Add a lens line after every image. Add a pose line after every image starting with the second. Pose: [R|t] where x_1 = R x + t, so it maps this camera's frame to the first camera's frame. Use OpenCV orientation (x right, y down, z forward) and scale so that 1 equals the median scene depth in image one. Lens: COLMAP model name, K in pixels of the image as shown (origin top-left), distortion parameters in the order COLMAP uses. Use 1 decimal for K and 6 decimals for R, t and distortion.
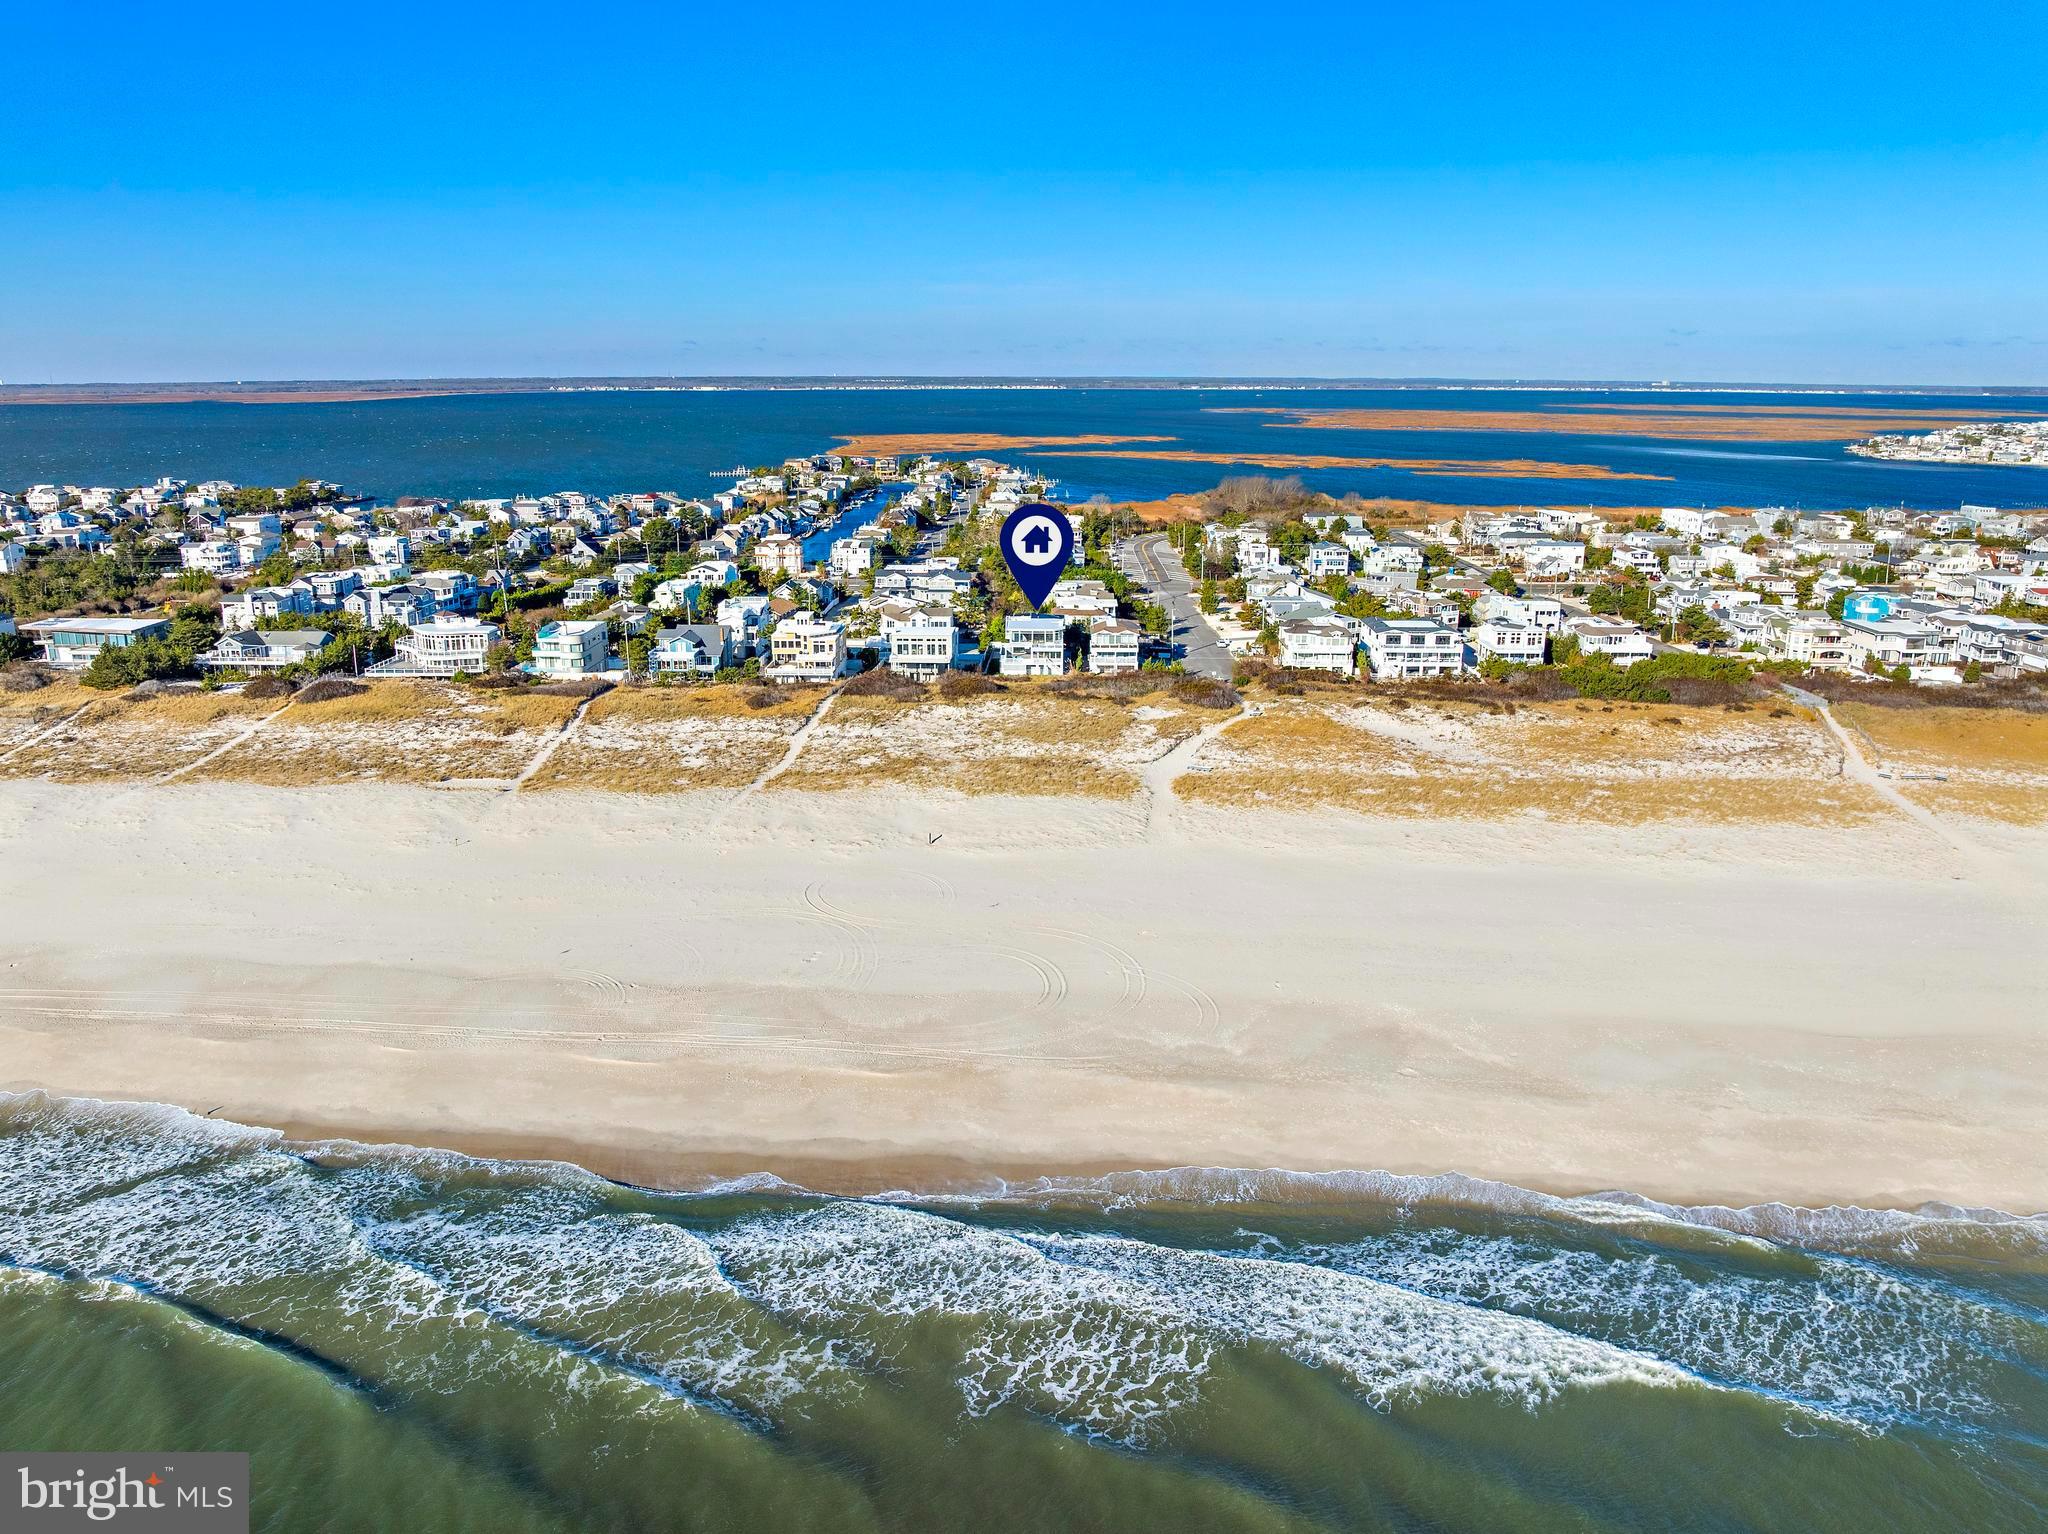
lens RADIAL K [[1470.2, 0, 1032.1], [0, 1470.2, 755.4], [0, 0, 1]] dist [-0.034027, -0.005683]
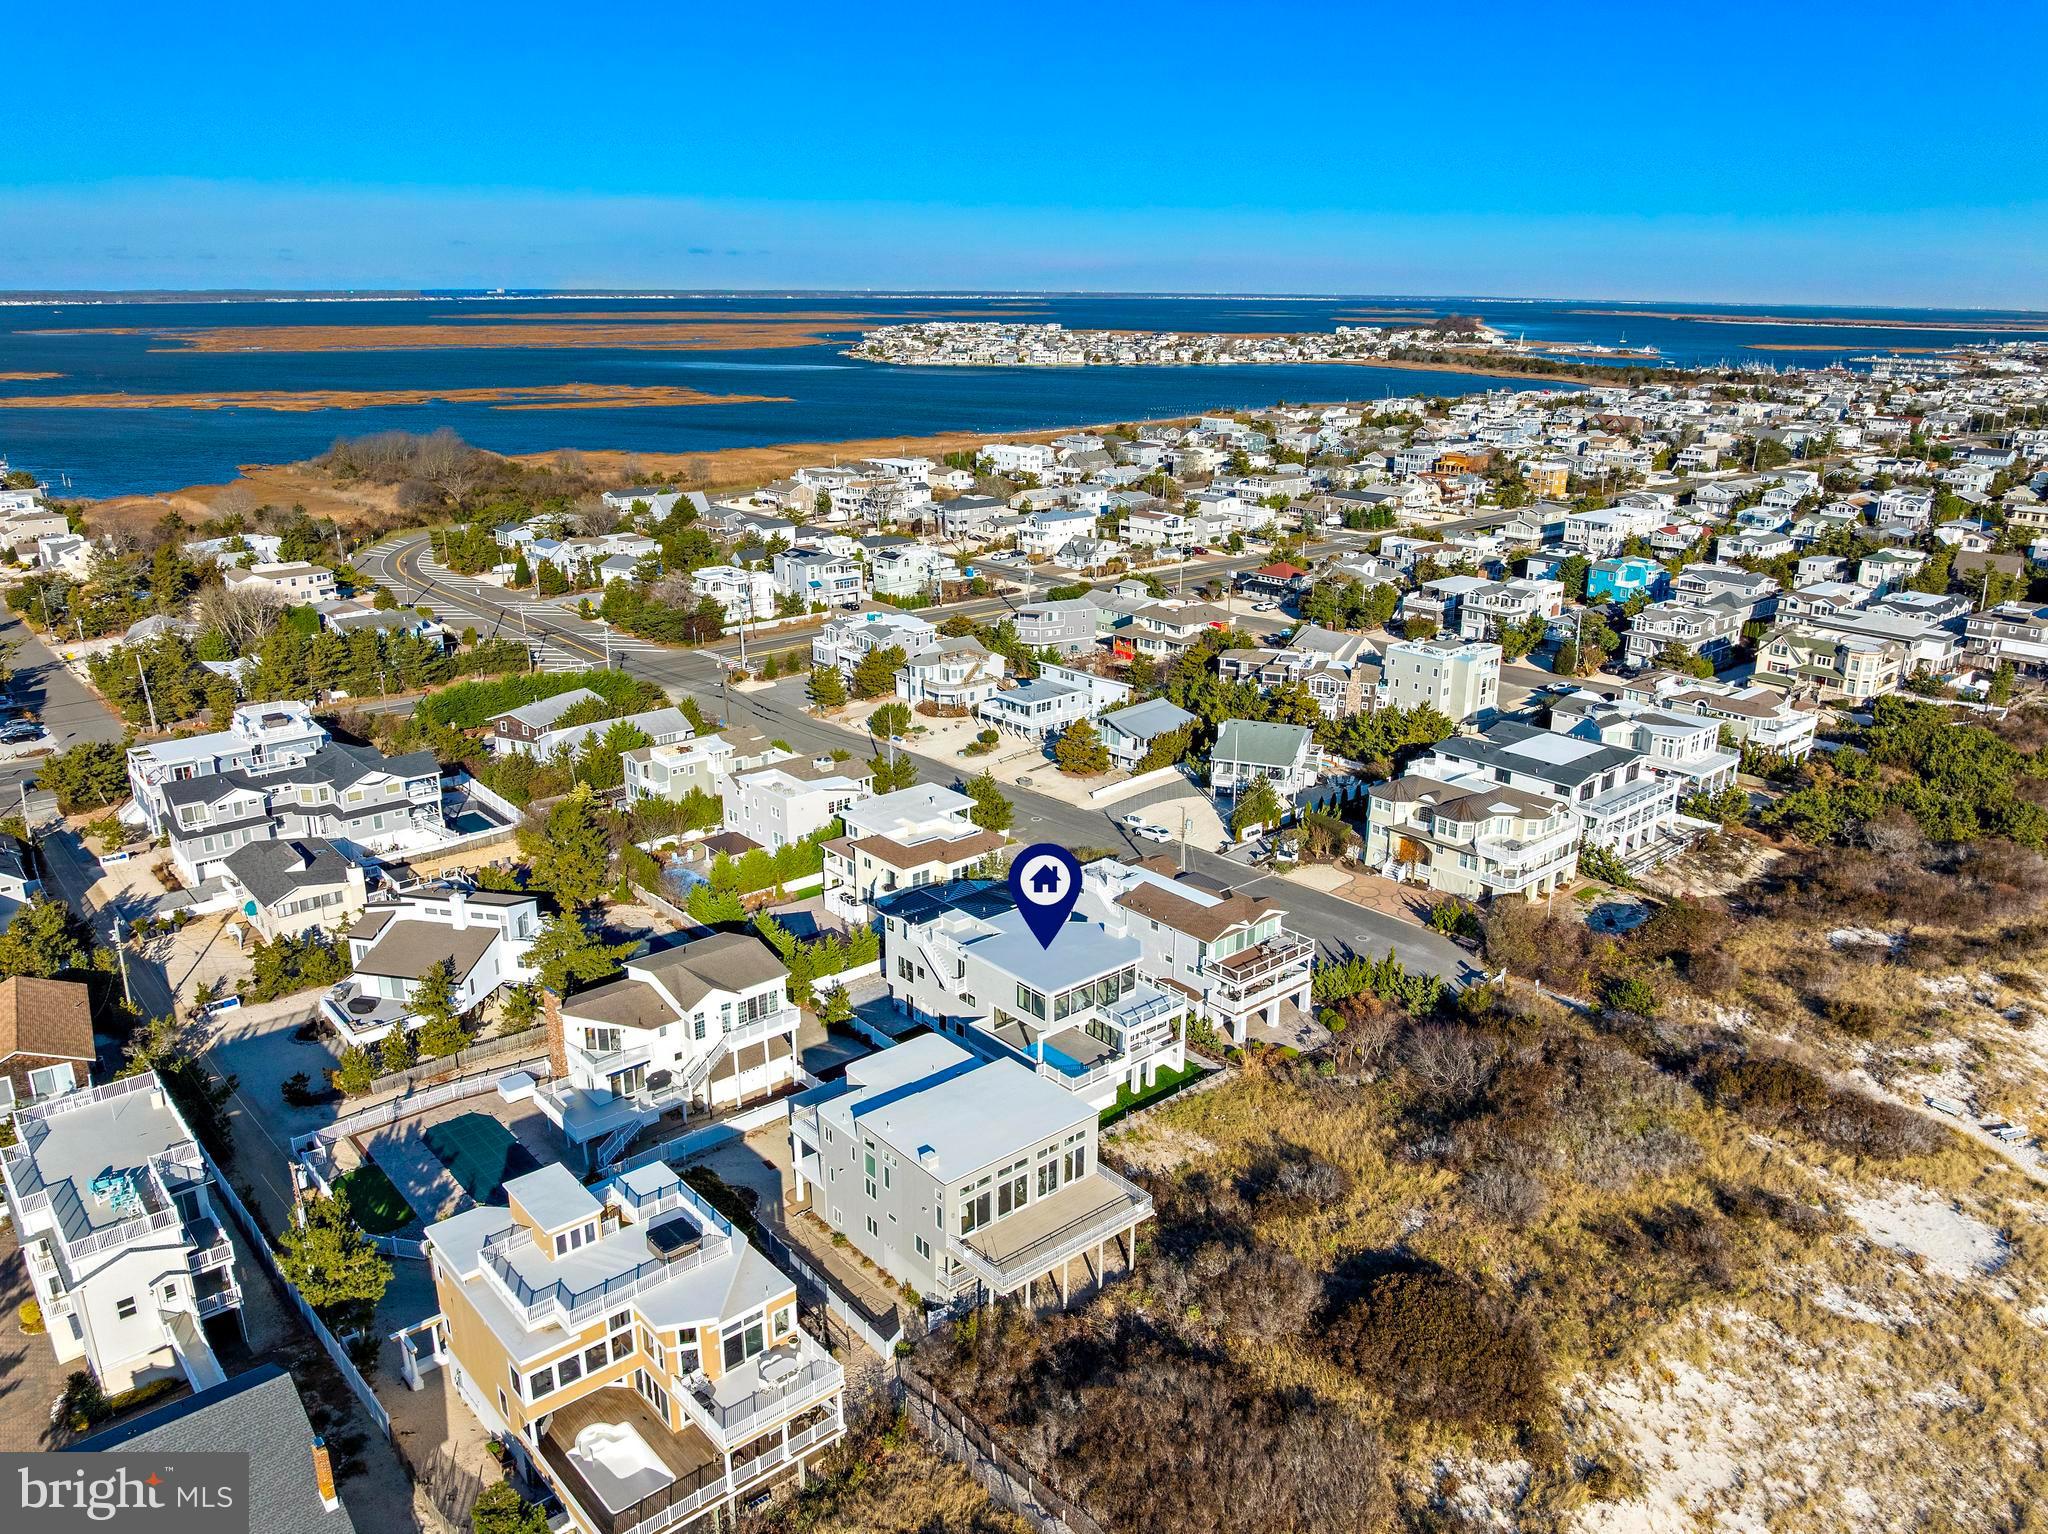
lens RADIAL K [[1470.2, 0, 1032.1], [0, 1470.2, 755.4], [0, 0, 1]] dist [-0.034027, -0.005683]
pose [[0.736307, -0.202764, 0.645554, -0.120661], [0.164871, 0.979053, 0.119465, -0.093080], [-0.656255, 0.018470, 0.754313, 0.364089]]
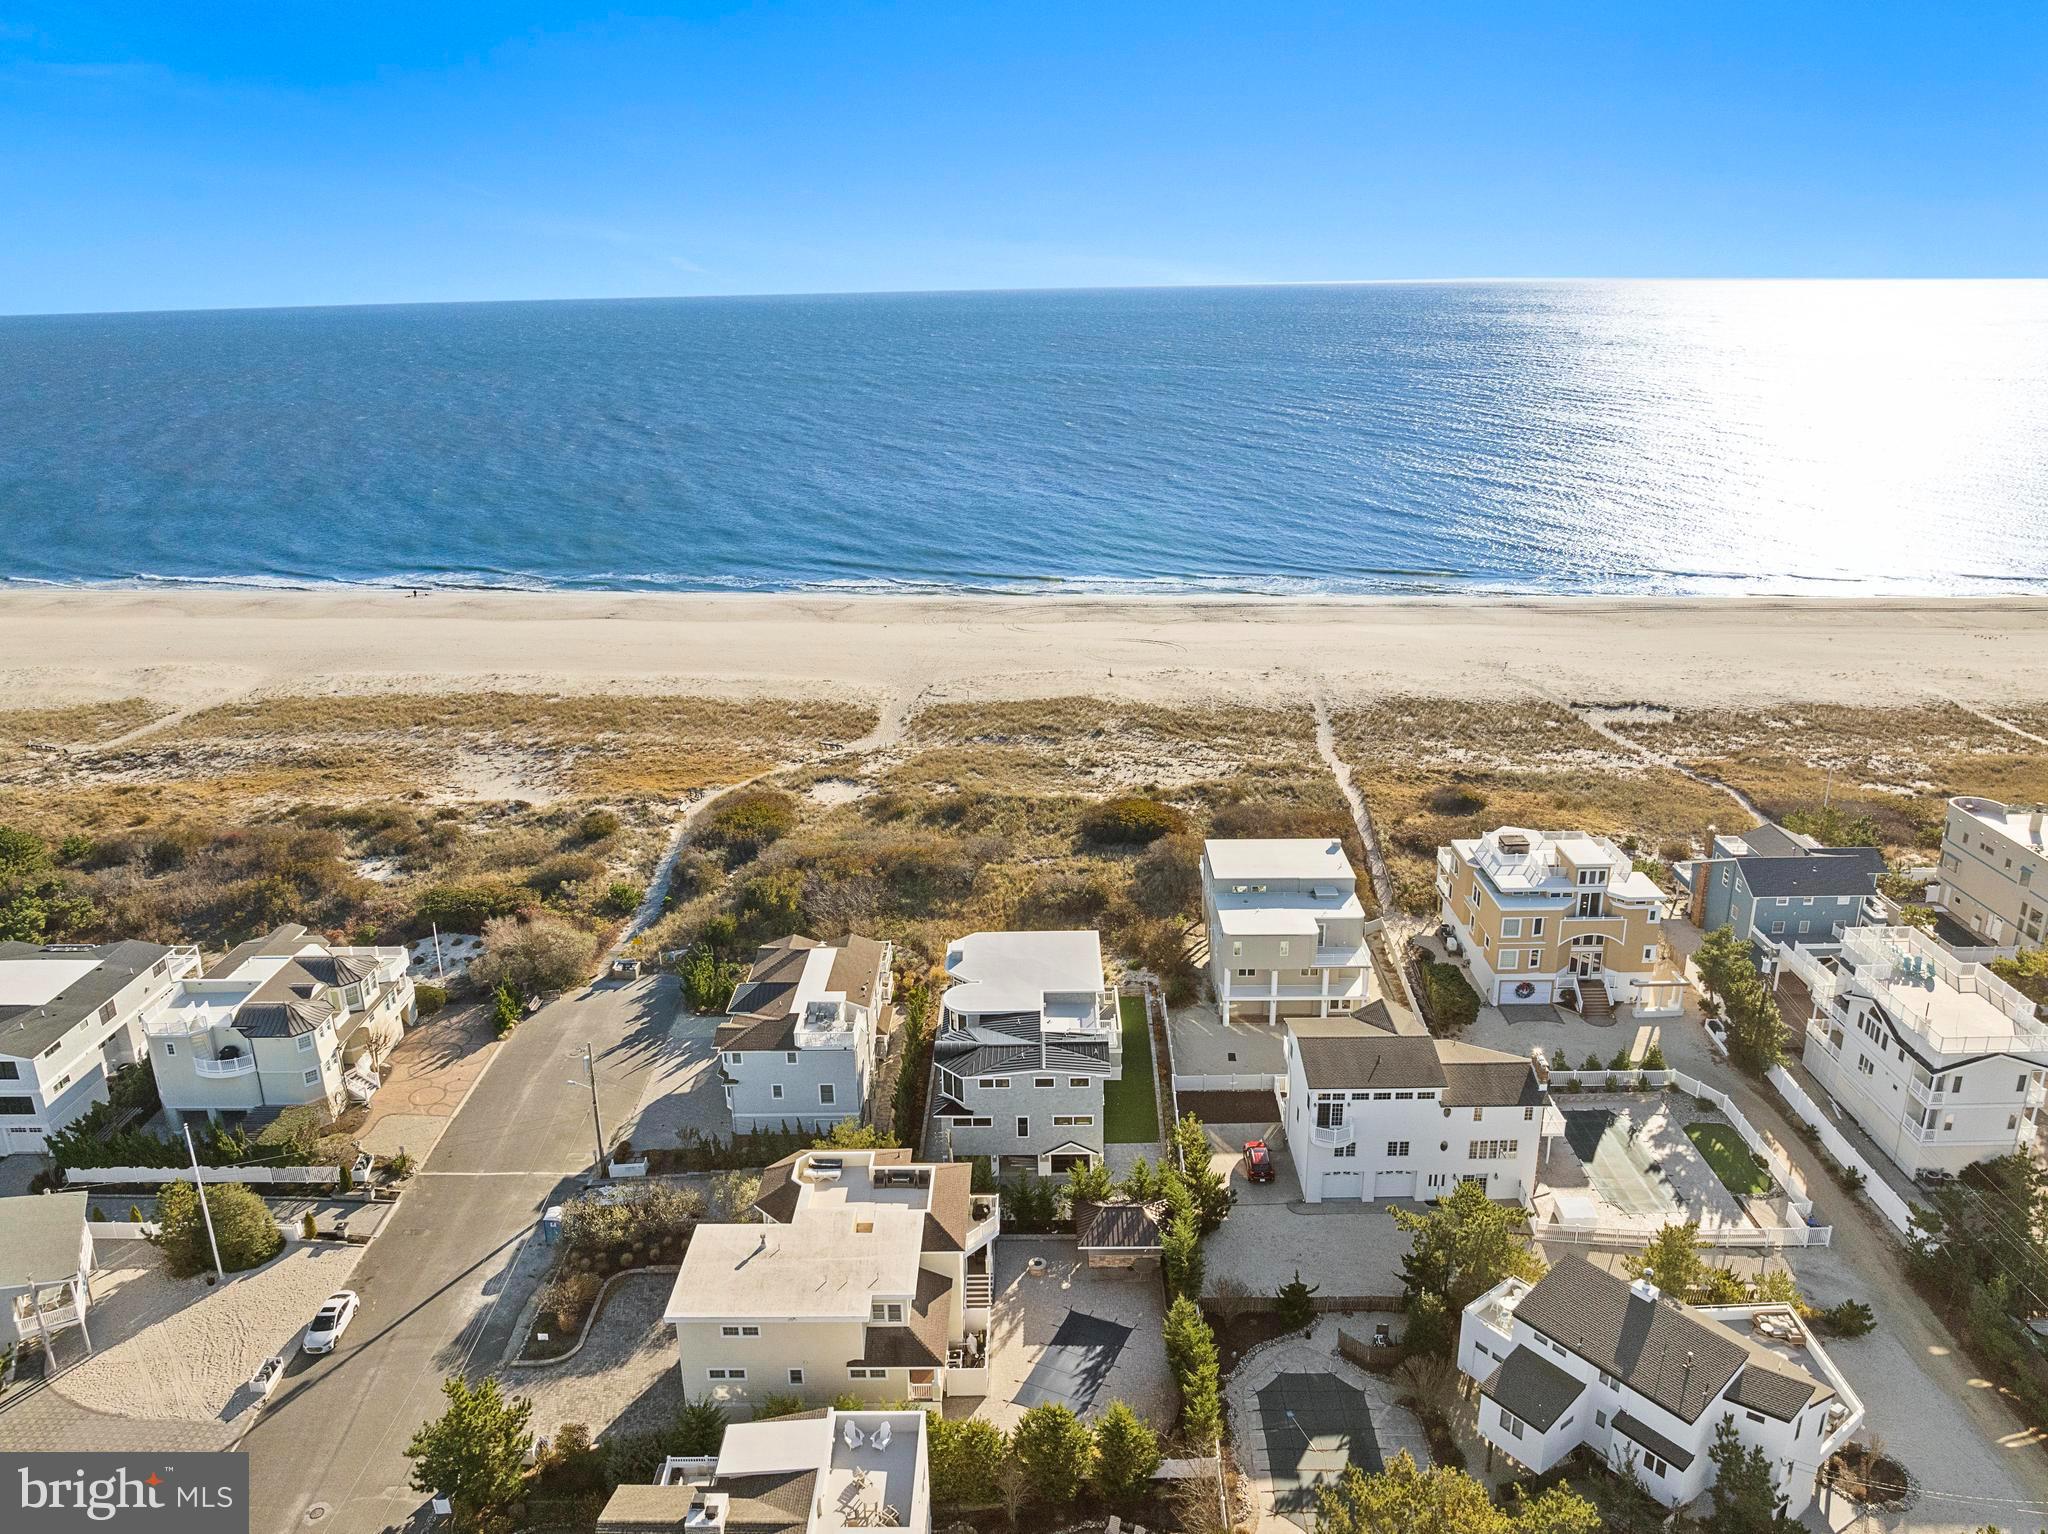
lens RADIAL K [[1470.2, 0, 1032.1], [0, 1470.2, 755.4], [0, 0, 1]] dist [-0.034027, -0.005683]
pose [[-0.999783, 0.018280, -0.009943, 0.001252], [0.010068, 0.843087, 0.537682, -0.168314], [0.018212, 0.537466, -0.843089, 0.652190]]
